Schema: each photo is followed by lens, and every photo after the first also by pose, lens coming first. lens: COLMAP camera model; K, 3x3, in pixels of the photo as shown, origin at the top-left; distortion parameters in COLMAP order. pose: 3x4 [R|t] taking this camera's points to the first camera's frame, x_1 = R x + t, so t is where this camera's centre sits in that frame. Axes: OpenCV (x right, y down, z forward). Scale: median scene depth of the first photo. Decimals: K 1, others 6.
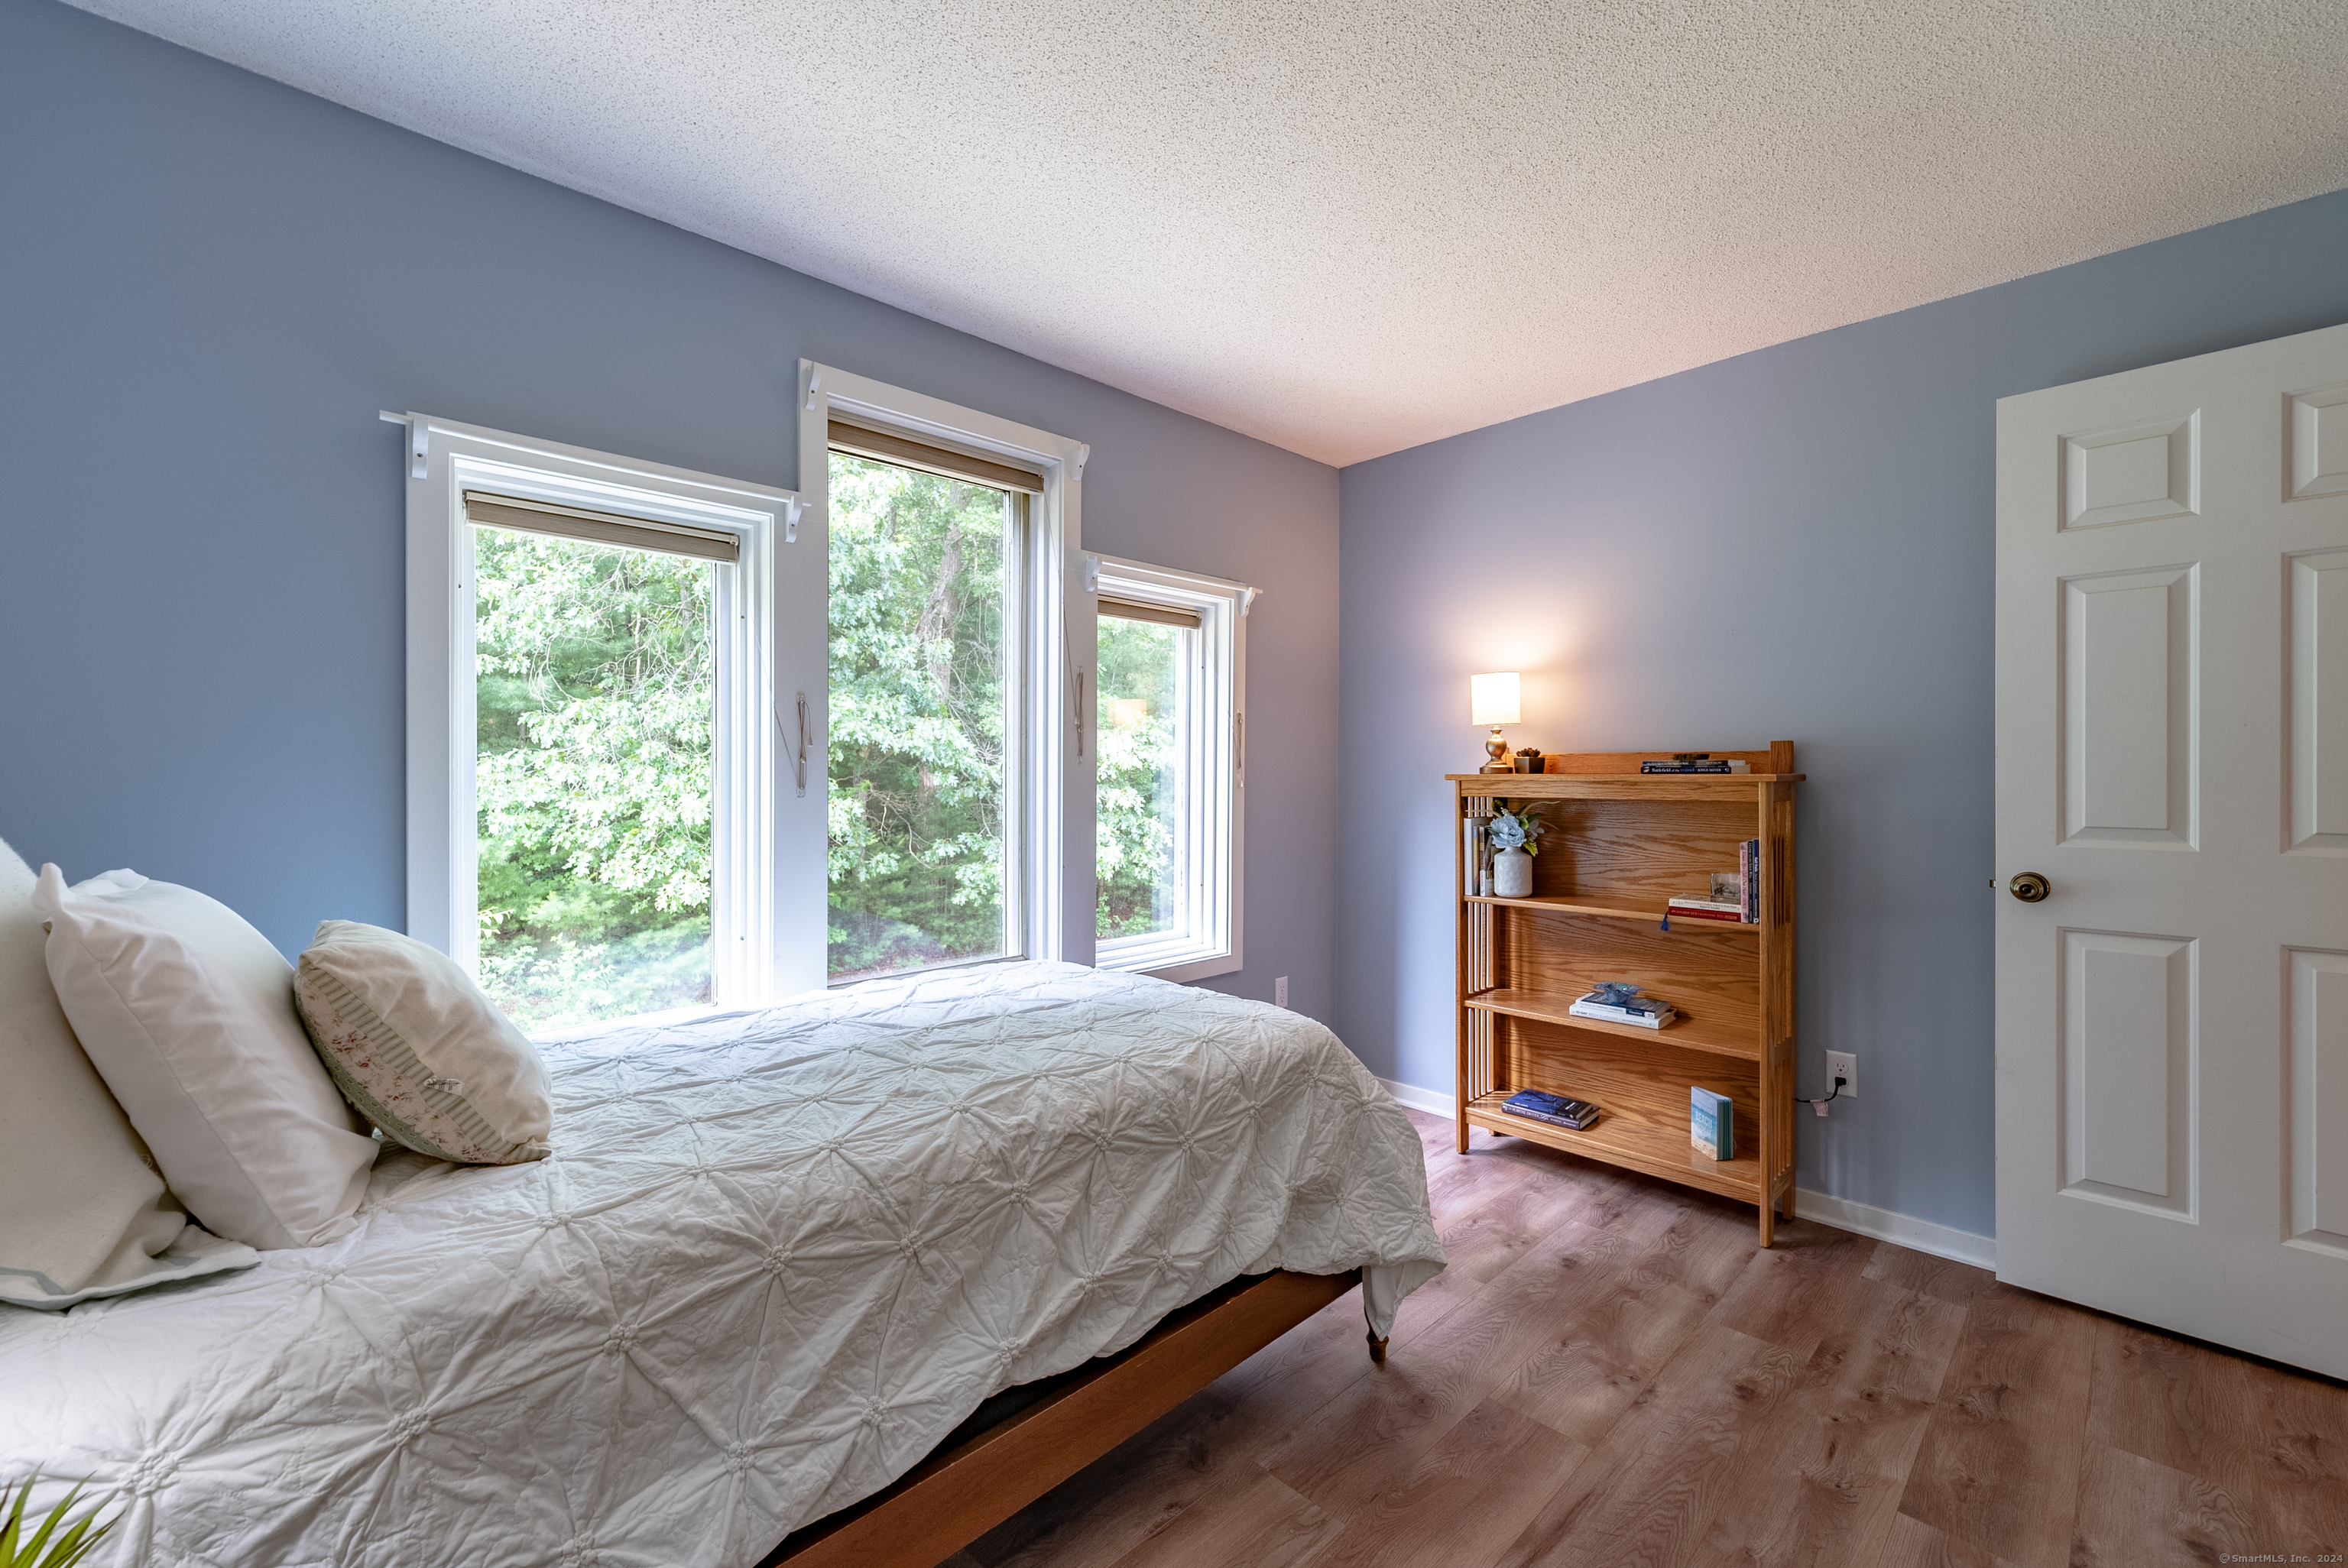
lens RADIAL K [[962.1, 0, 1178.7], [0, 962.1, 772.4], [0, 0, 1]] dist [-0.000260, -0.000574]
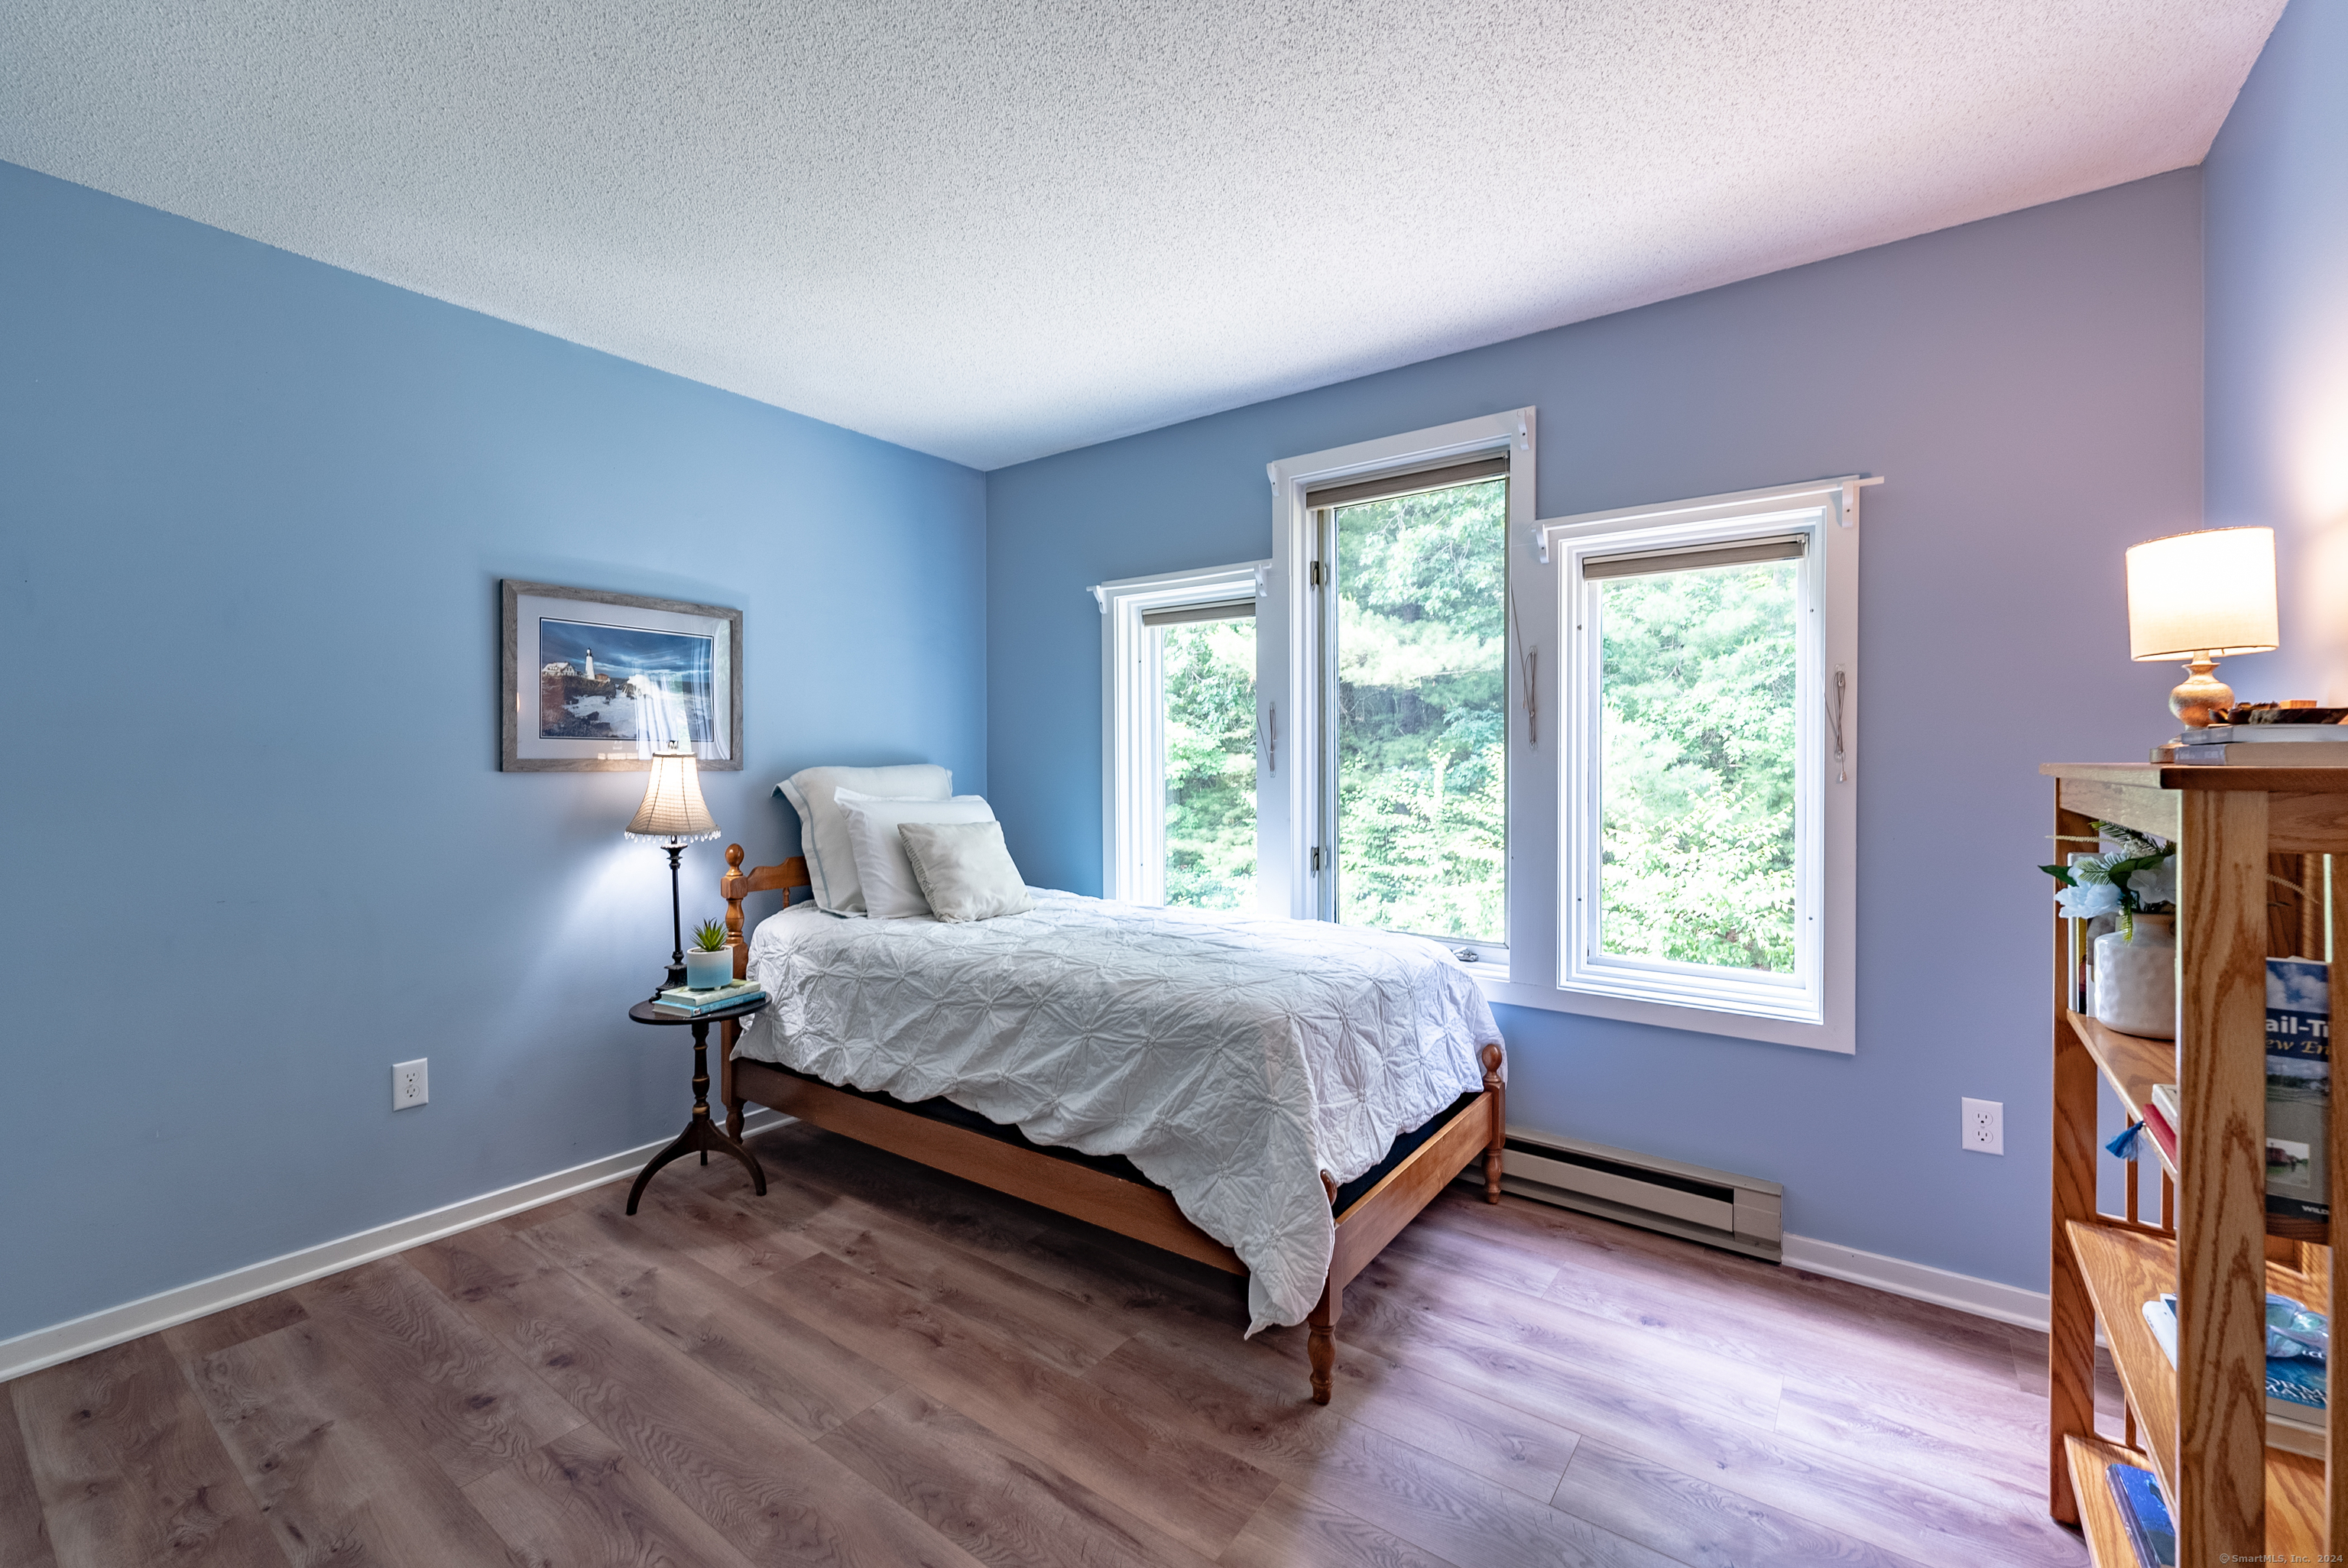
lens RADIAL K [[962.1, 0, 1178.7], [0, 962.1, 772.4], [0, 0, 1]] dist [-0.000260, -0.000574]
pose [[0.171392, 0.010329, -0.985149, 1.326302], [-0.000880, 0.999946, 0.010331, 0.004452], [0.985203, -0.000904, 0.171392, 0.876844]]
